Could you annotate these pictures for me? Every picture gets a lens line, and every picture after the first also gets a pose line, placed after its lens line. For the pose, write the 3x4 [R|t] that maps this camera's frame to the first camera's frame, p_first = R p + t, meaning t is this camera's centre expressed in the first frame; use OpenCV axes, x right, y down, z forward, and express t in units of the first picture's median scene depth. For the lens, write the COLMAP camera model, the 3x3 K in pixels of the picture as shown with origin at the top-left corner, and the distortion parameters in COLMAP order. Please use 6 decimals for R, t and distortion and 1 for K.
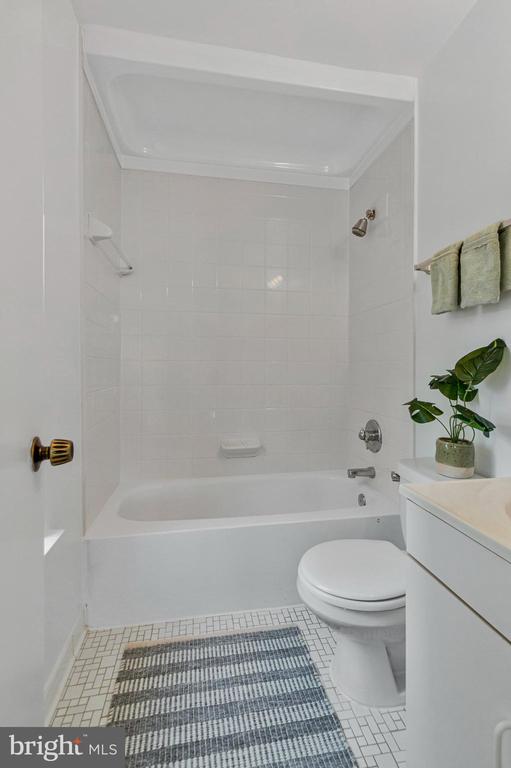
lens RADIAL K [[365.3, 0, 256.0], [0, 365.3, 366.3], [0, 0, 1]] dist [0.002822, 0.000770]
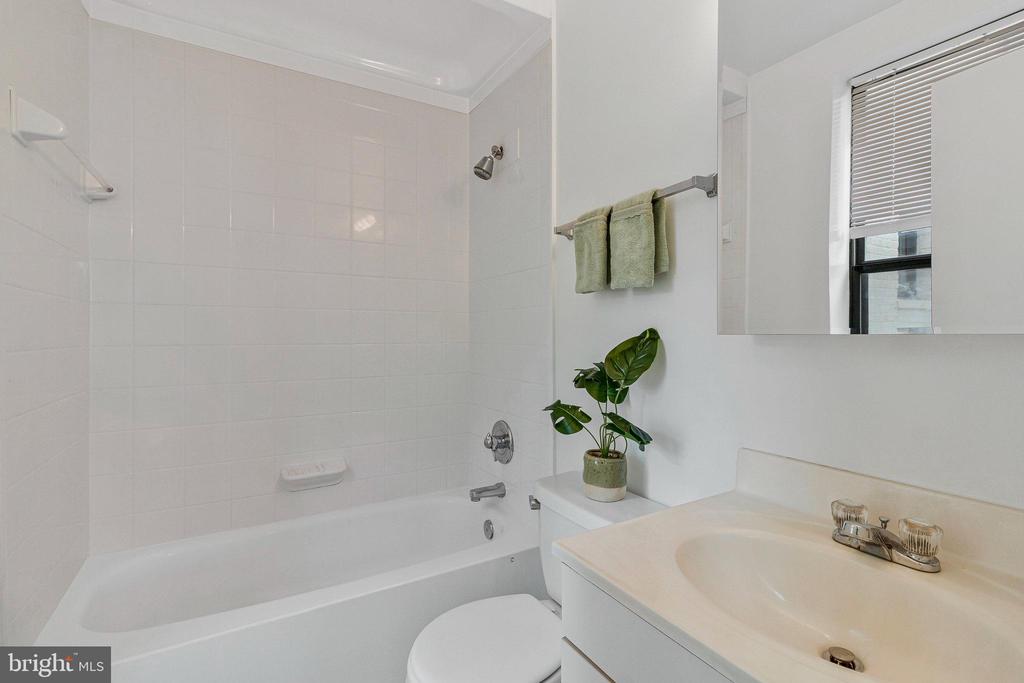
lens RADIAL K [[479.2, 0, 516.1], [0, 479.2, 326.6], [0, 0, 1]] dist [0.001311, 0.000400]
pose [[0.935647, -0.004605, 0.352908, -0.006658], [0.007416, 0.999951, -0.006613, -0.067254], [-0.352860, 0.008804, 0.935635, 0.082245]]
